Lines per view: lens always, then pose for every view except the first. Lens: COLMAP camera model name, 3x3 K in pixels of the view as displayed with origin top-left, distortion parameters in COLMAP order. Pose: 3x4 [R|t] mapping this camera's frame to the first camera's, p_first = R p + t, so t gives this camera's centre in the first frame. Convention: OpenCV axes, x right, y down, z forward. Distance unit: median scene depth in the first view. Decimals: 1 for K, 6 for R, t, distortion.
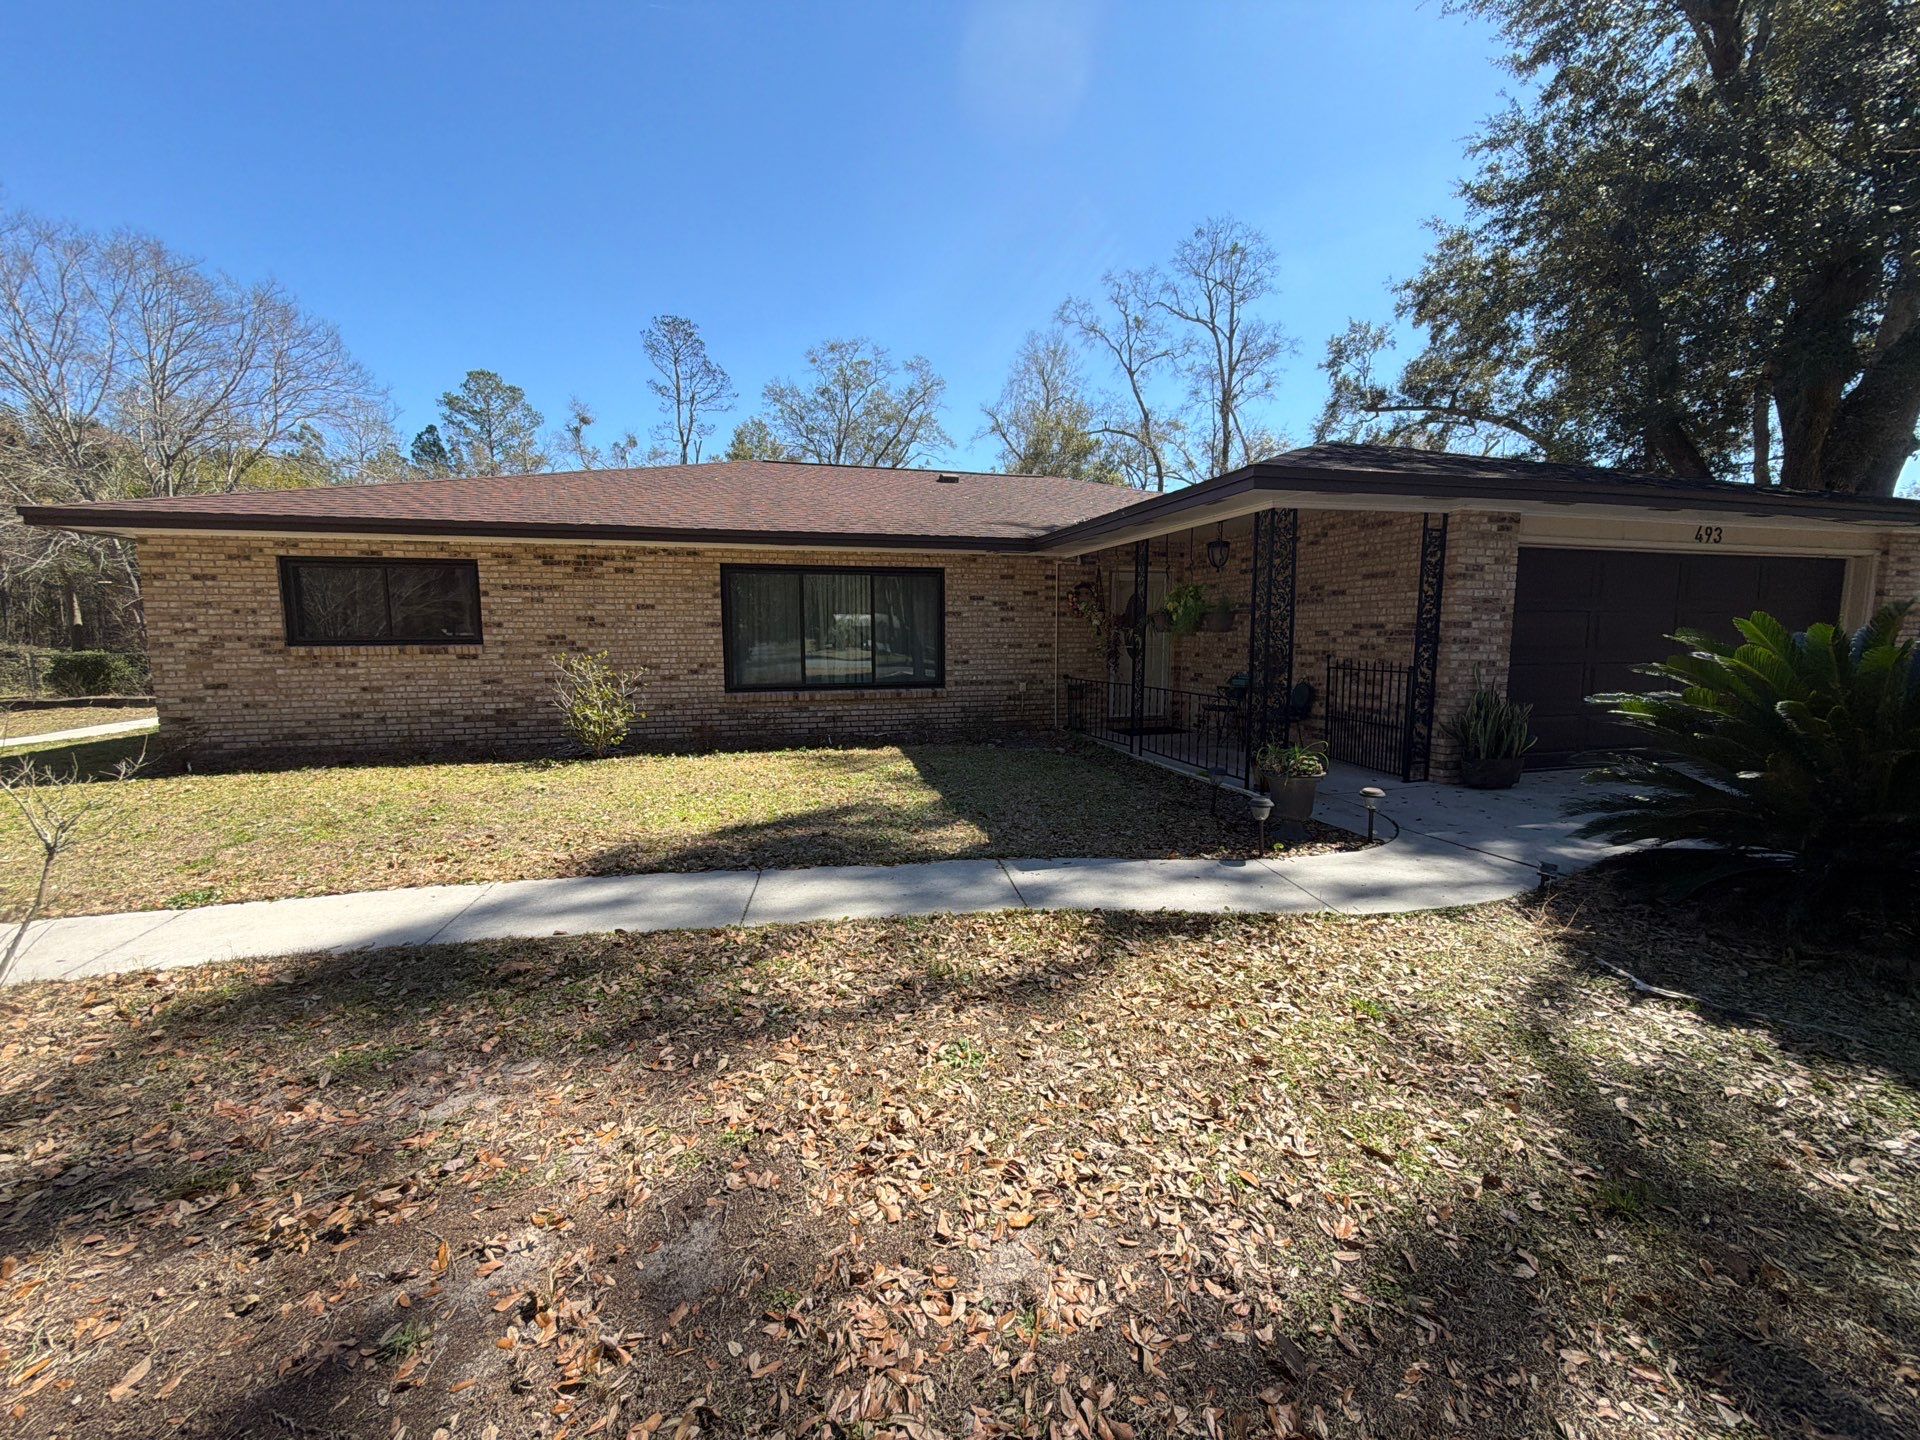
lens RADIAL K [[761.2, 0, 957.3], [0, 761.2, 720.8], [0, 0, 1]] dist [0.000718, -0.000202]
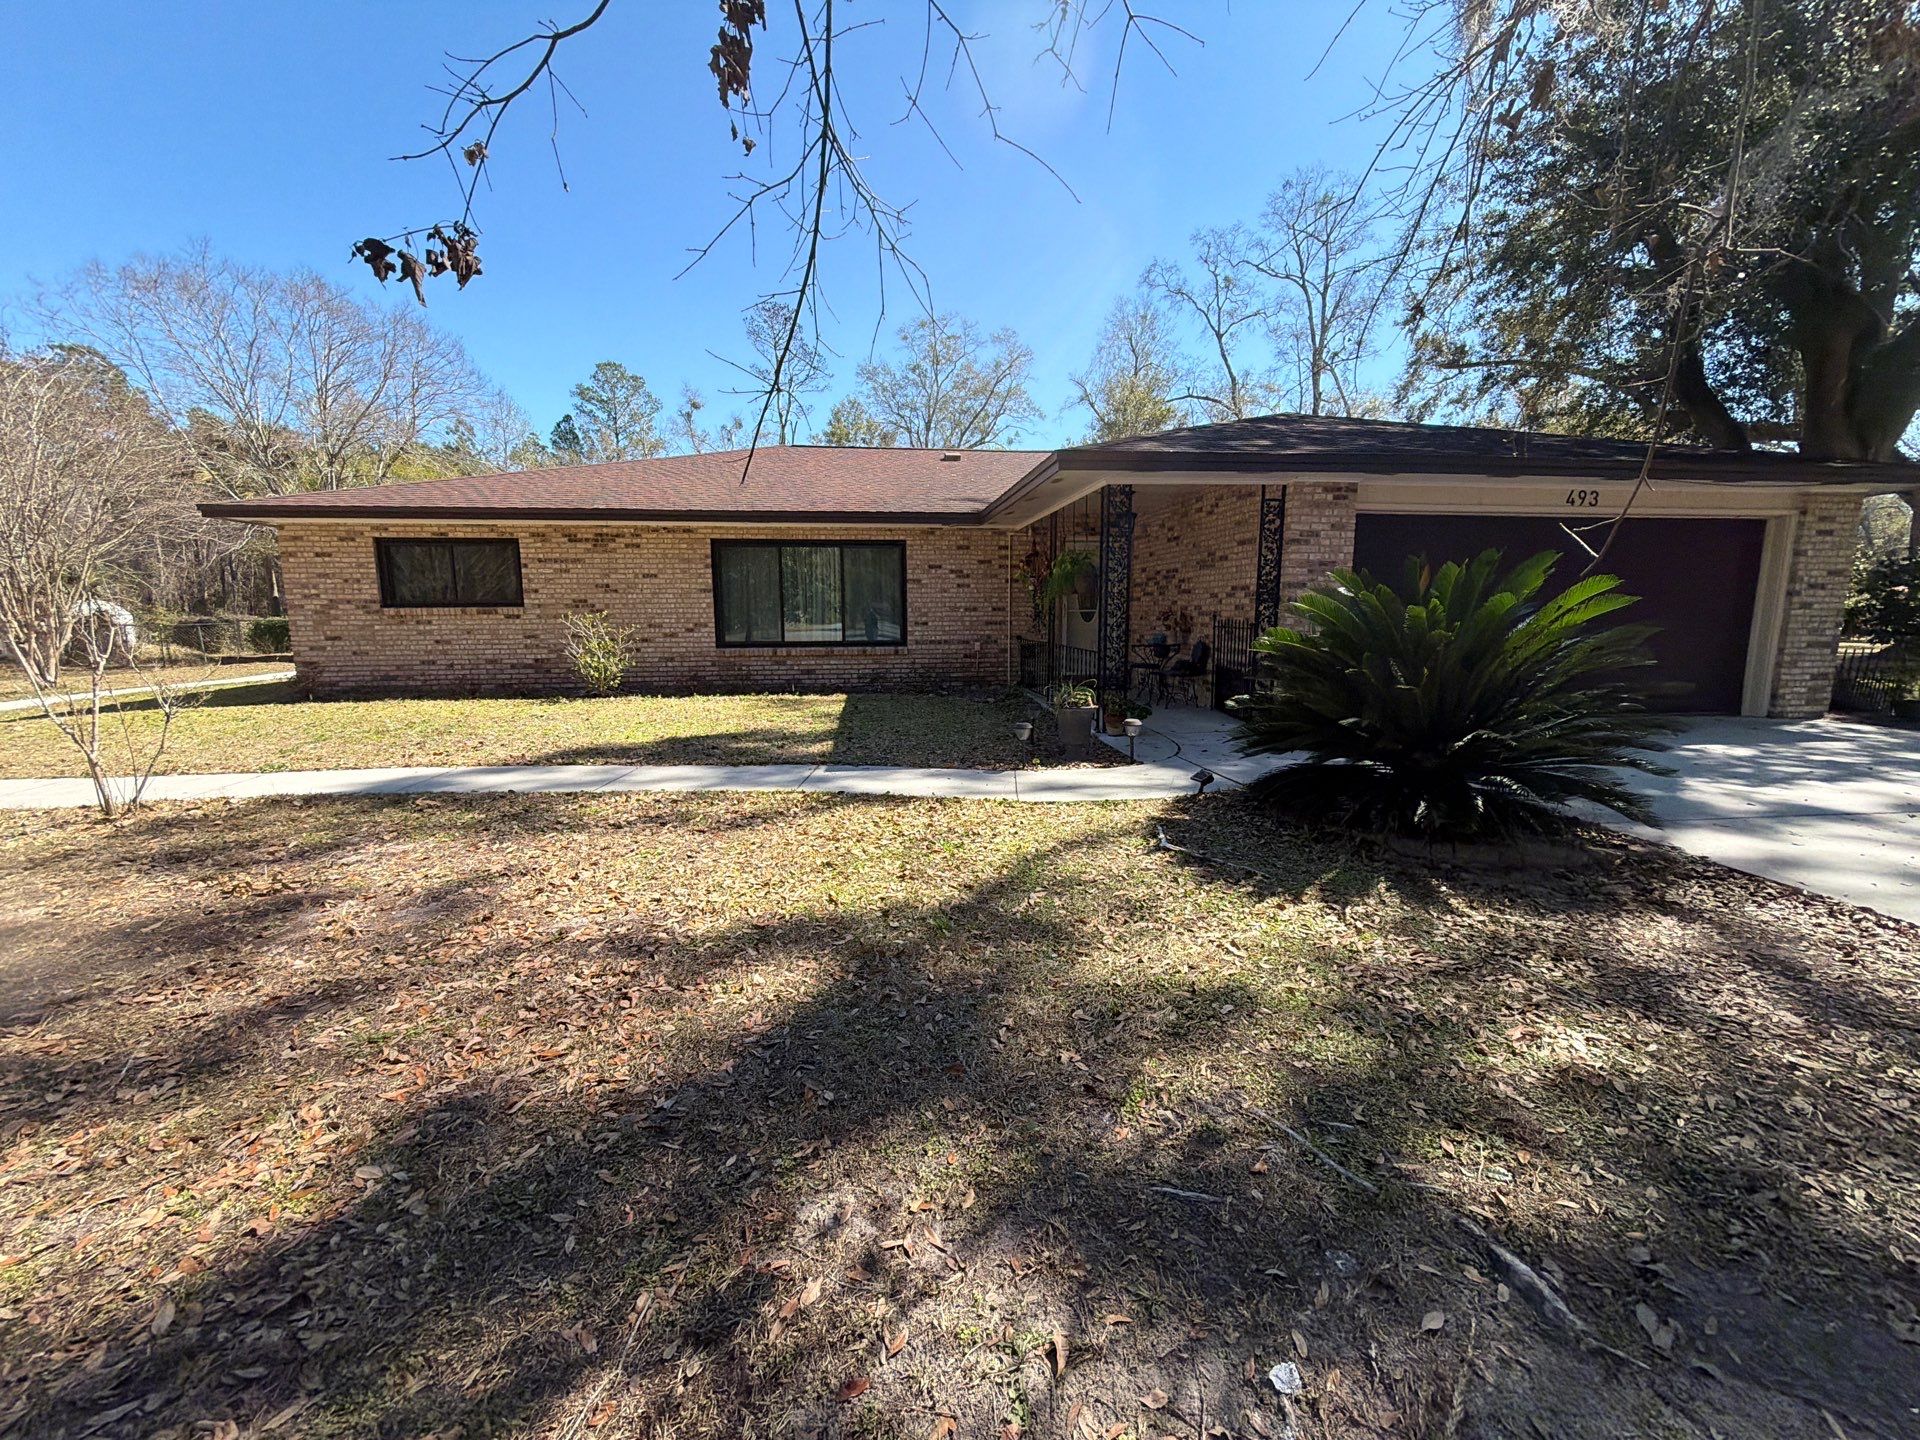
lens RADIAL K [[761.2, 0, 957.3], [0, 761.2, 720.8], [0, 0, 1]] dist [0.000718, -0.000202]
pose [[0.989649, 0.020541, -0.142029, 0.273906], [-0.015678, 0.999255, 0.035278, 0.032883], [0.142648, -0.032687, 0.989234, -0.146759]]
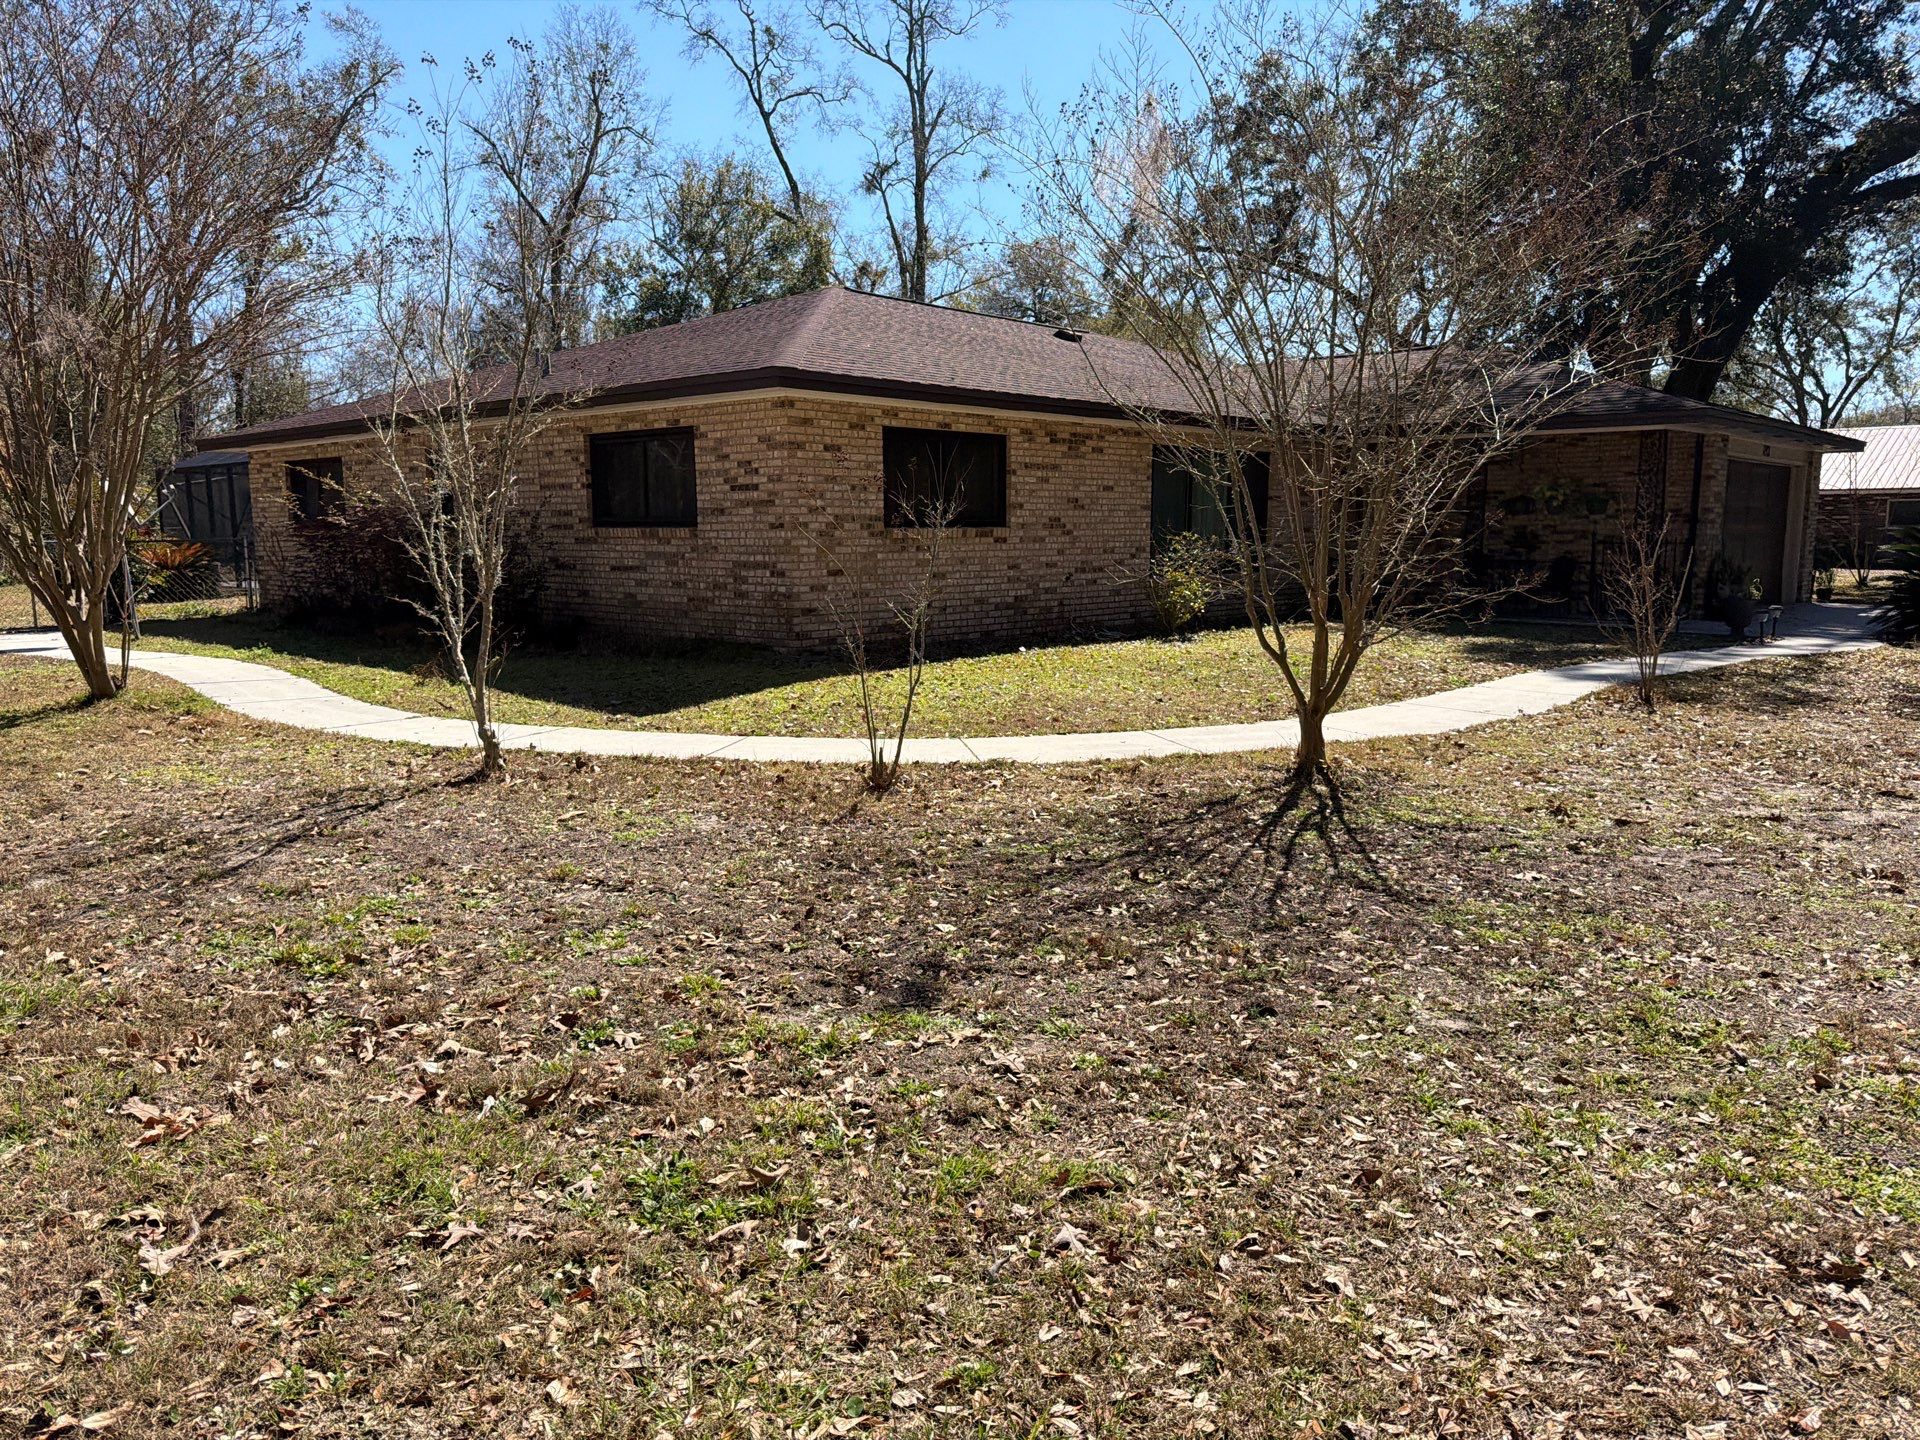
lens RADIAL K [[1377.7, 0, 960.0], [0, 1377.7, 720.0], [0, 0, 1]] dist [-0.004549, -0.011179]
pose [[0.847253, -0.069126, 0.526673, -1.649094], [0.055280, 0.997587, 0.042007, 0.063466], [-0.528306, -0.006476, 0.849029, -0.412785]]
